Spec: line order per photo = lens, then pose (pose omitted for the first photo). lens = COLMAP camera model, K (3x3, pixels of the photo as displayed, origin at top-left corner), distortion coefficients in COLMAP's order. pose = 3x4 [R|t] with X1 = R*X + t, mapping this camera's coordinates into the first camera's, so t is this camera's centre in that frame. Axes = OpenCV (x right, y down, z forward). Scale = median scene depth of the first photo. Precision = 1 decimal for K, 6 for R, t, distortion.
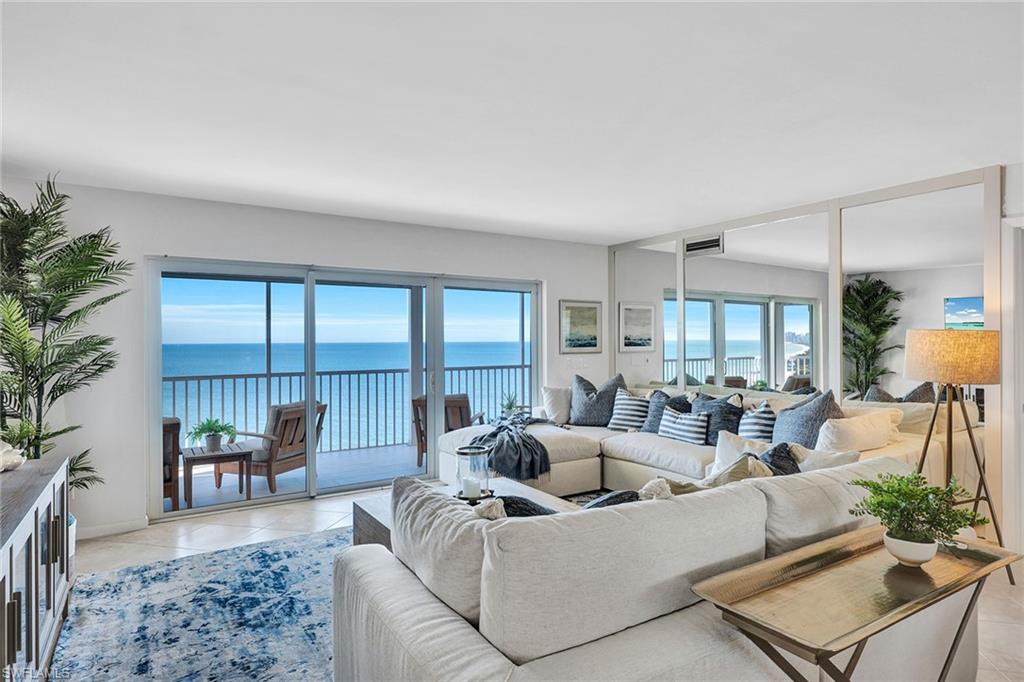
lens RADIAL K [[569.9, 0, 506.3], [0, 569.9, 340.7], [0, 0, 1]] dist [0.002045, -0.000027]
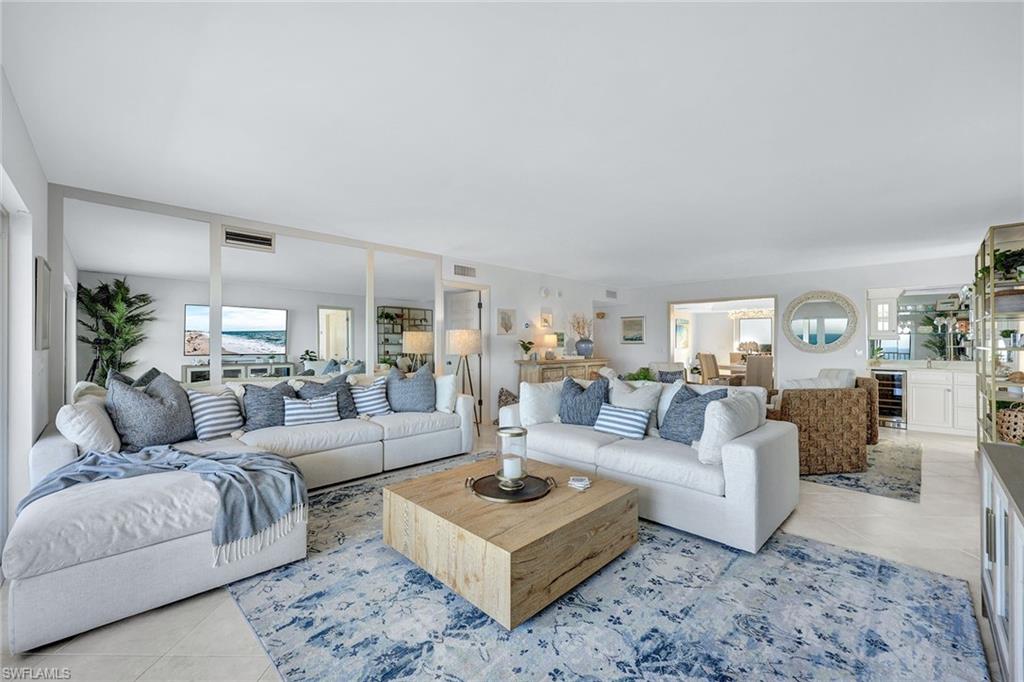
lens RADIAL K [[413.9, 0, 511.7], [0, 413.9, 341.4], [0, 0, 1]] dist [0.002257, -0.000110]
pose [[-0.224384, 0.005146, 0.974487, -0.521427], [0.001237, 0.999987, -0.004996, 0.021891], [-0.974500, 0.000085, -0.224387, 0.770779]]
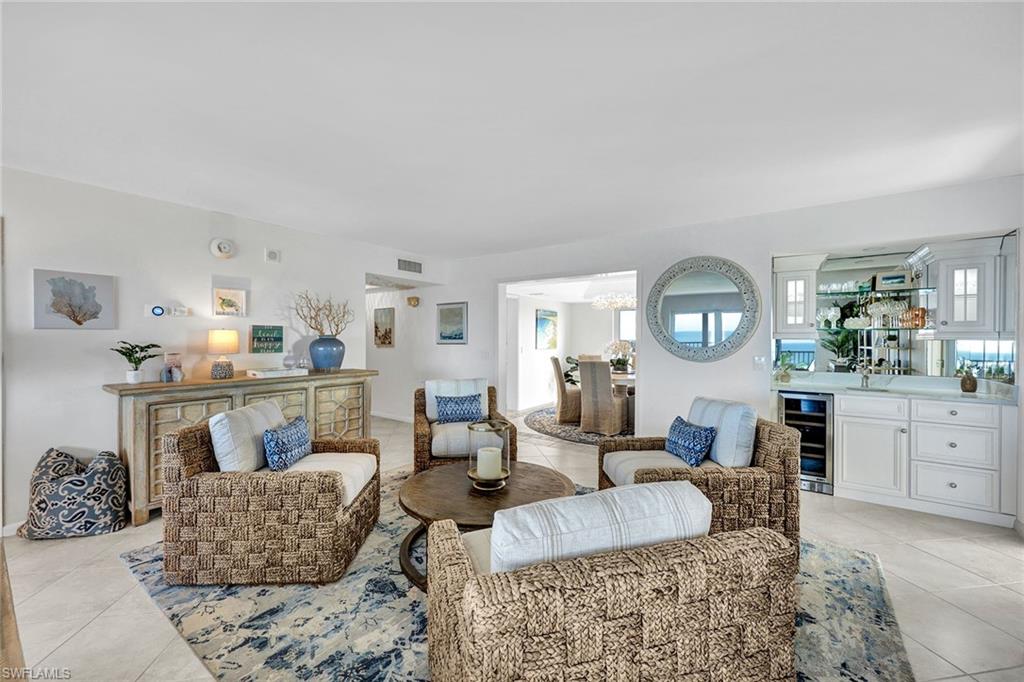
lens RADIAL K [[413.9, 0, 510.3], [0, 413.9, 341.8], [0, 0, 1]] dist [0.002257, -0.000110]
pose [[-0.381393, -0.005192, 0.924399, -0.038662], [0.001652, 0.999979, 0.006298, 0.009800], [-0.924412, 0.003930, -0.381376, 0.146479]]
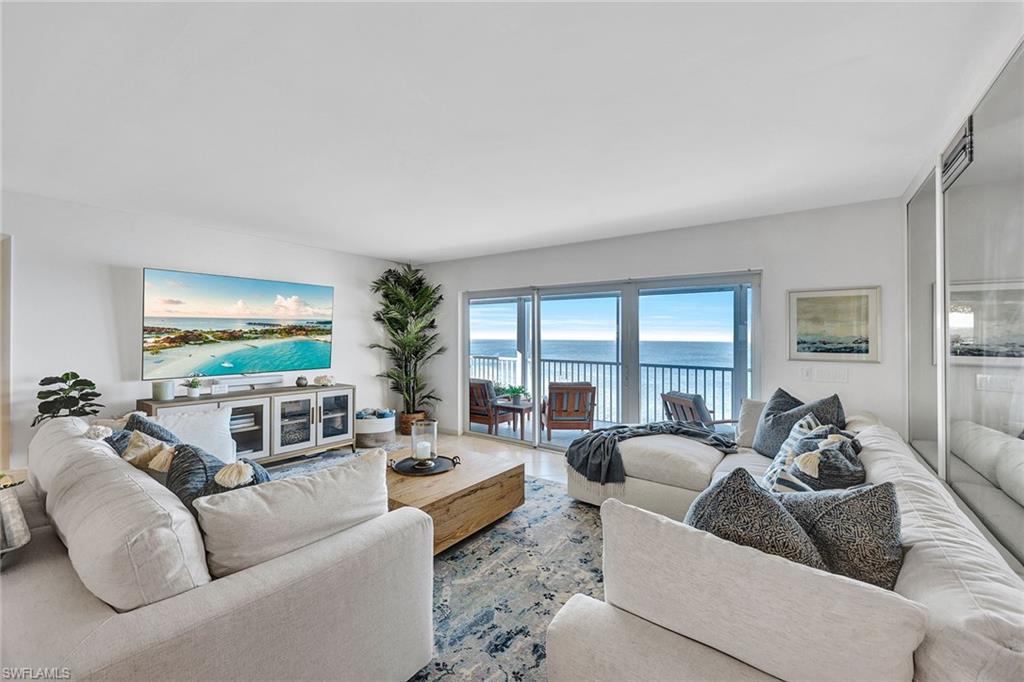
lens RADIAL K [[413.9, 0, 508.9], [0, 413.9, 331.4], [0, 0, 1]] dist [0.002257, -0.000110]
pose [[0.362736, -0.004857, -0.931879, 0.591669], [-0.013431, 0.999855, -0.010439, -0.005919], [0.931795, 0.016303, 0.362618, 0.546237]]
